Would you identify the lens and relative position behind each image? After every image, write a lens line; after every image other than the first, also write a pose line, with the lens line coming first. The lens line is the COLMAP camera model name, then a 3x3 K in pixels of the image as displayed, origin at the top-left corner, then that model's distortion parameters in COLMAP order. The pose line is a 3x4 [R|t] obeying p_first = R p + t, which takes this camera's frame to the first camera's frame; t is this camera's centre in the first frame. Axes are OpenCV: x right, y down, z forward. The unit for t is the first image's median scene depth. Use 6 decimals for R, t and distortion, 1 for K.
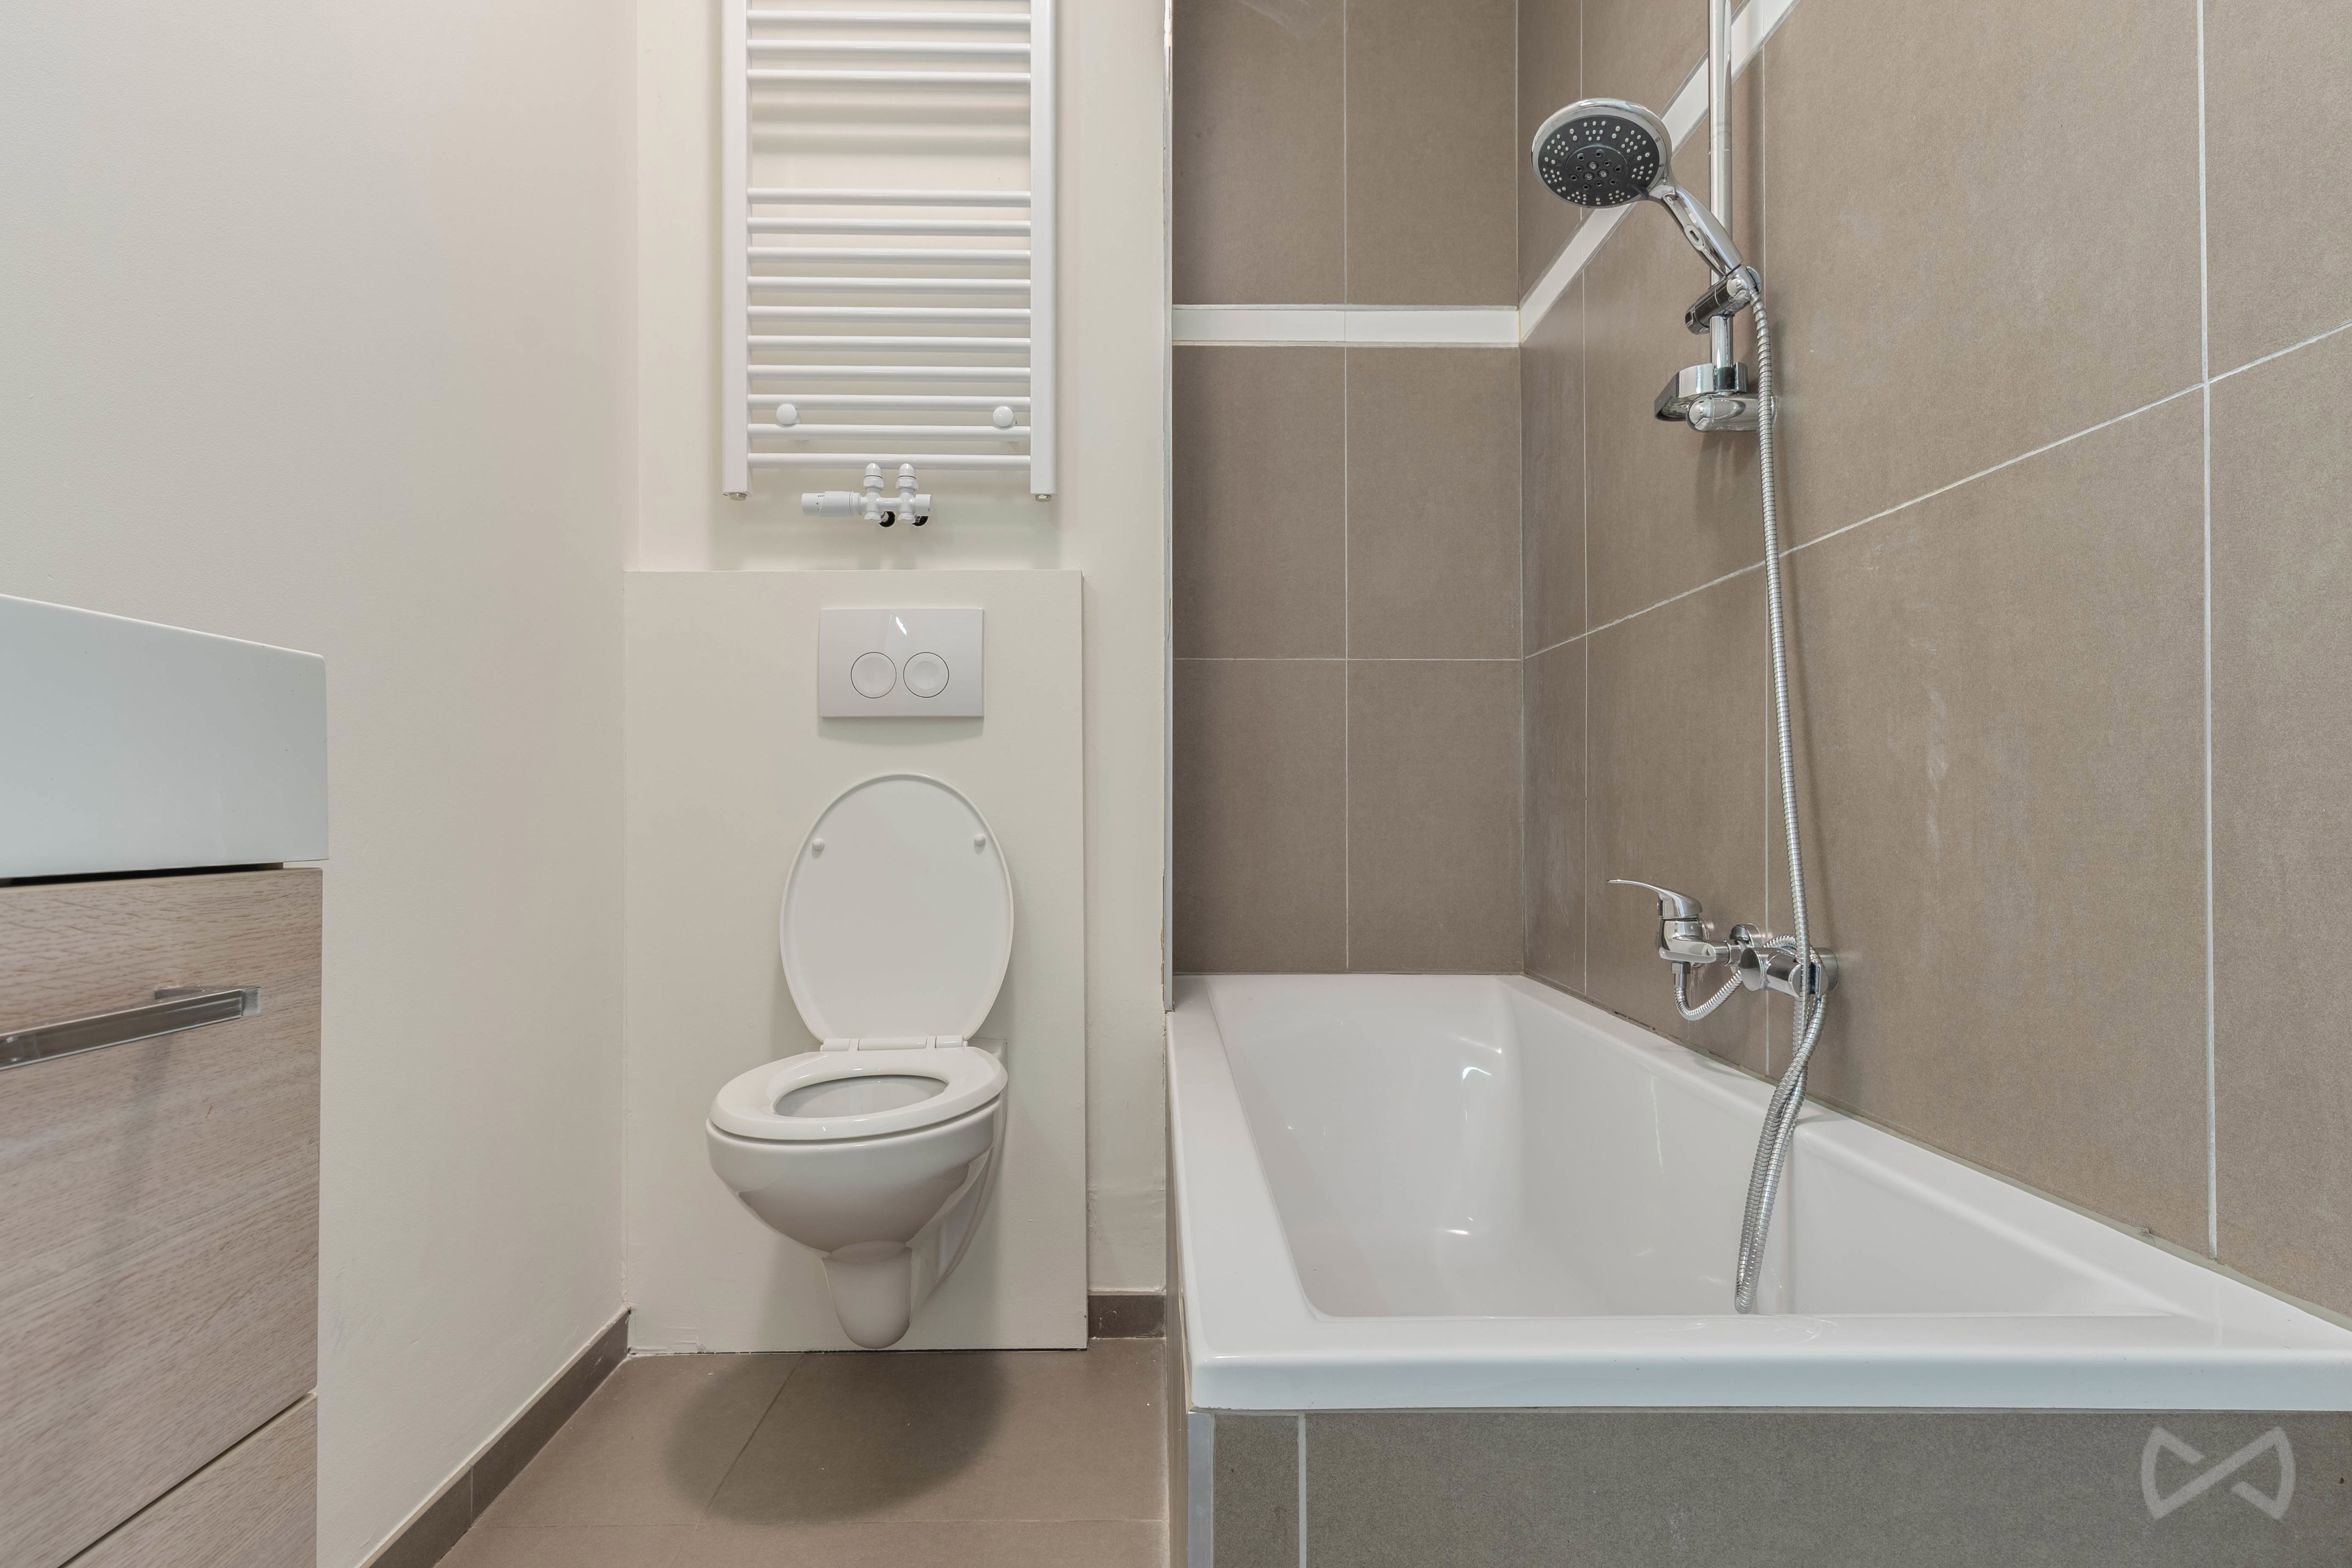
lens RADIAL K [[1258.8, 0, 1171.8], [0, 1258.8, 785.5], [0, 0, 1]] dist [-0.001778, 0.002668]
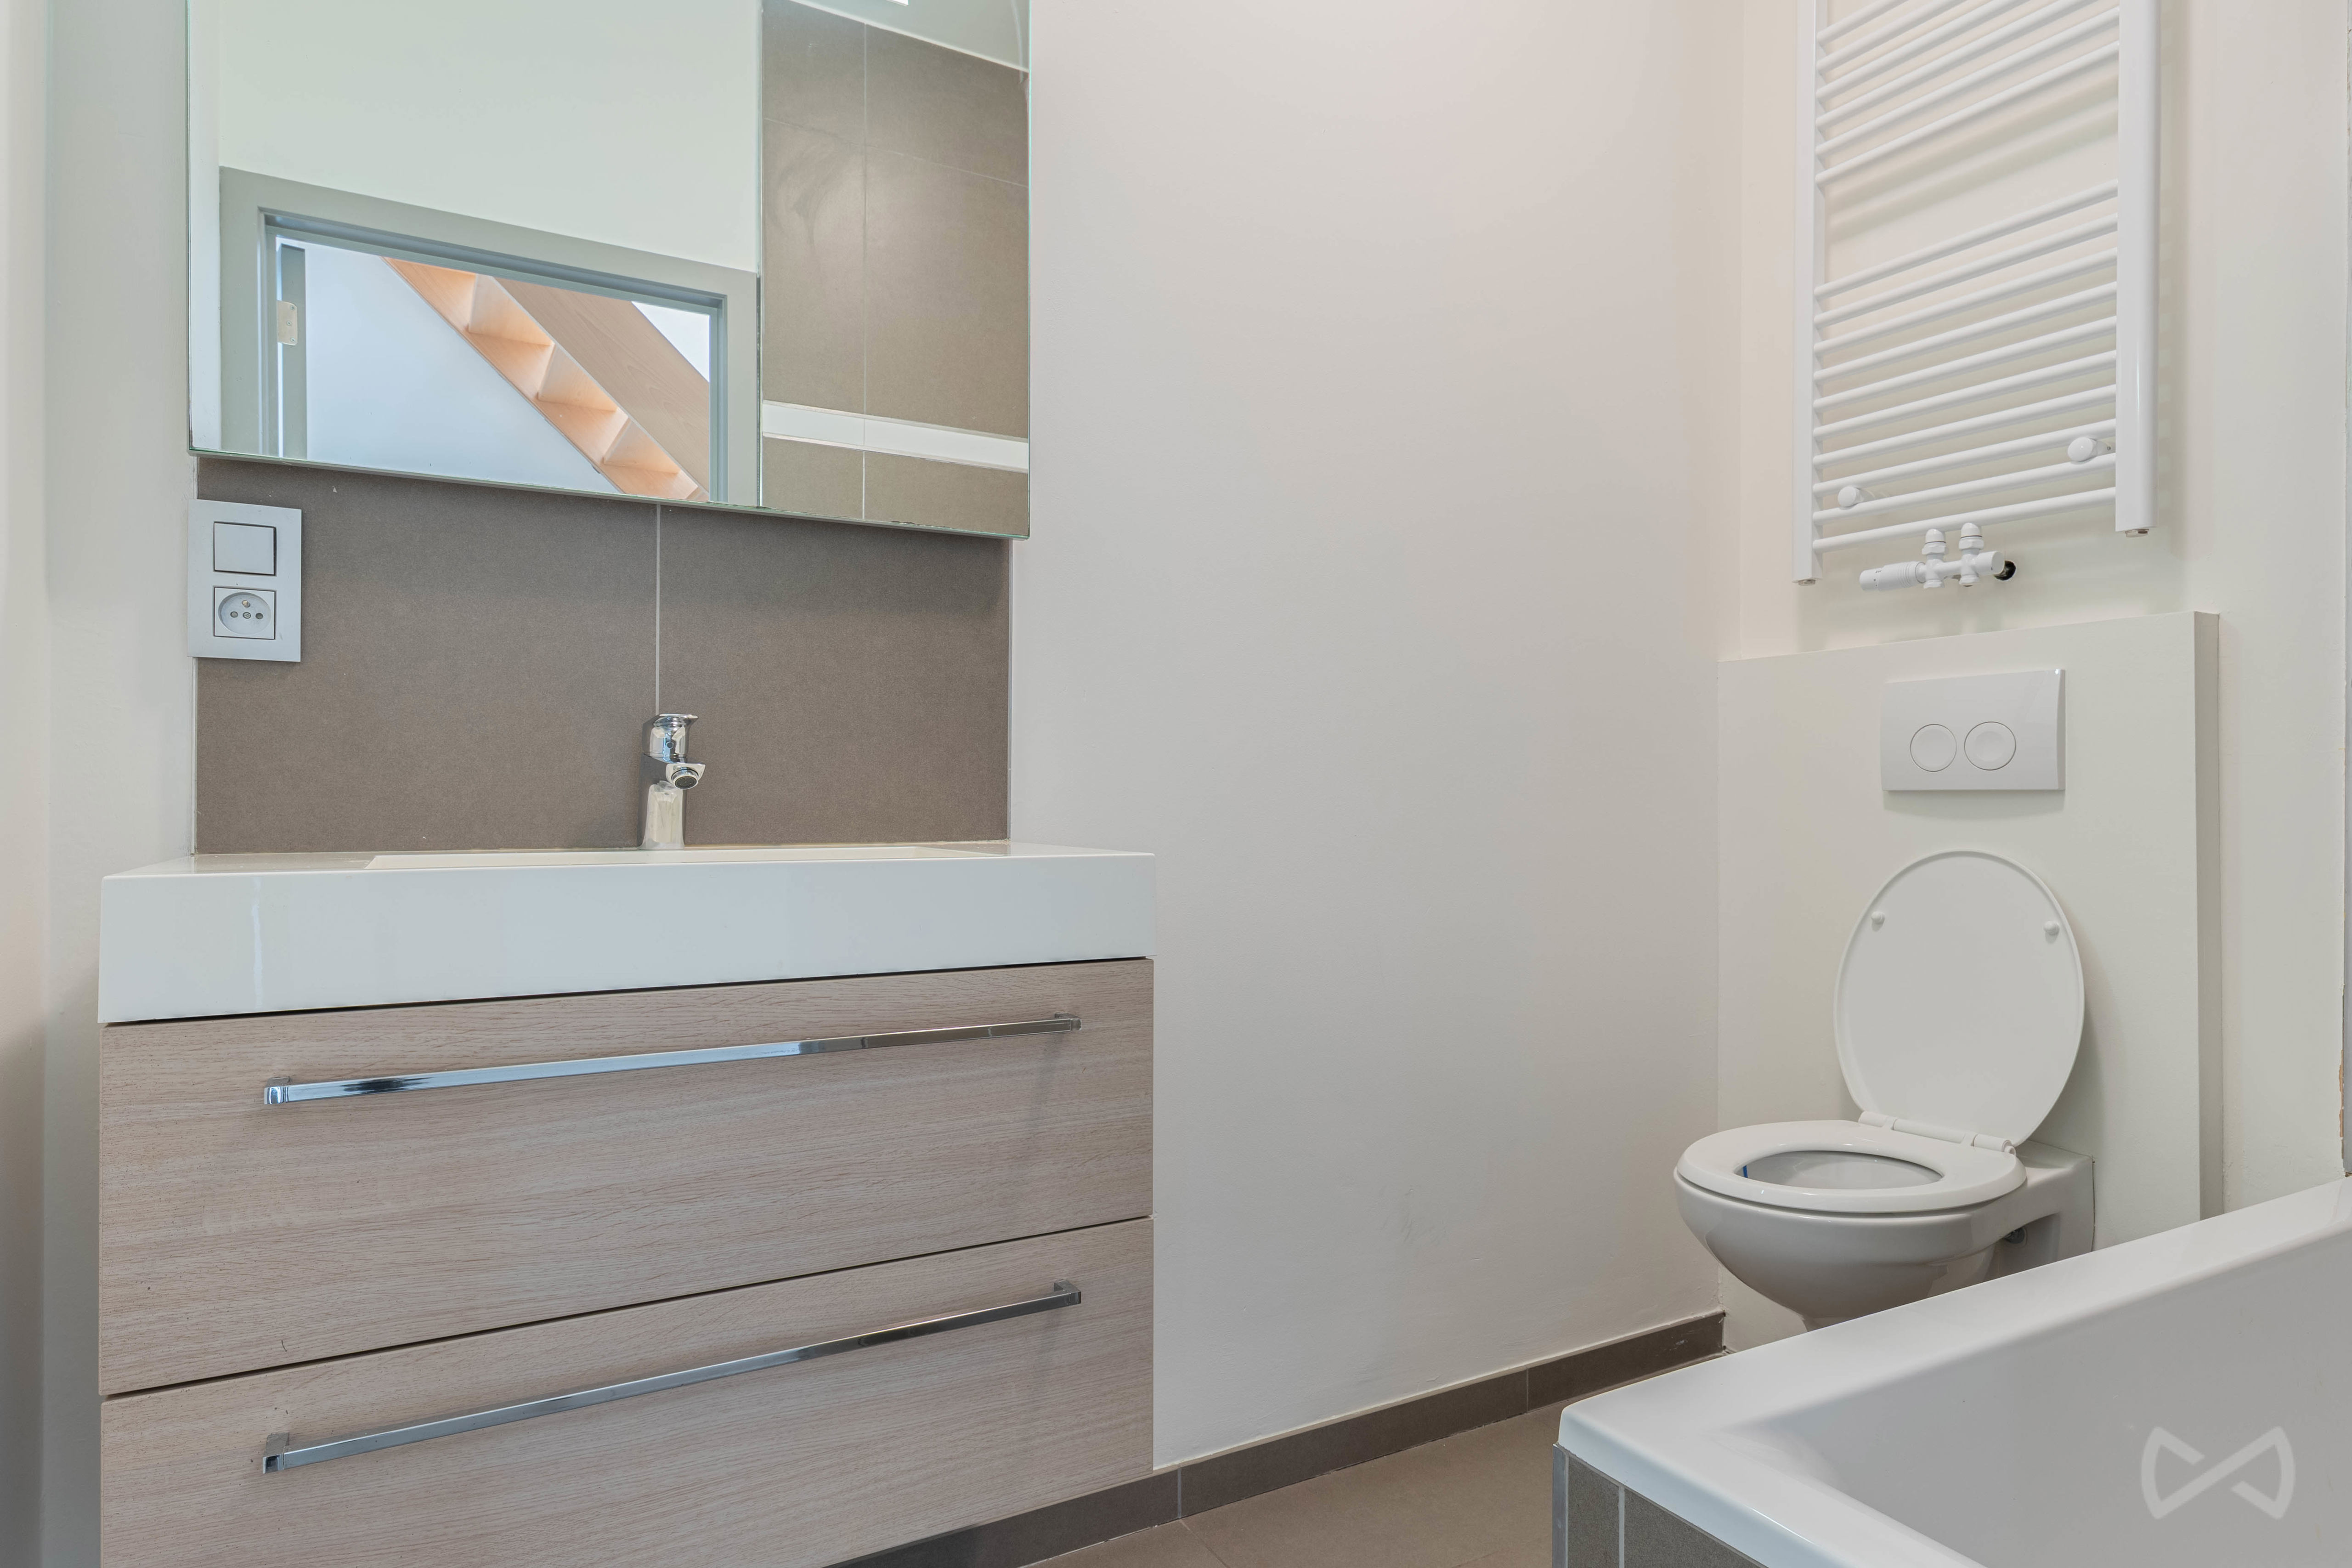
lens RADIAL K [[1258.8, 0, 1169.0], [0, 1258.8, 795.1], [0, 0, 1]] dist [-0.001778, 0.002668]
pose [[0.487970, -0.001495, -0.872859, 0.322273], [0.009201, 0.999952, 0.003431, -0.059975], [0.872812, -0.009705, 0.487961, 0.011517]]
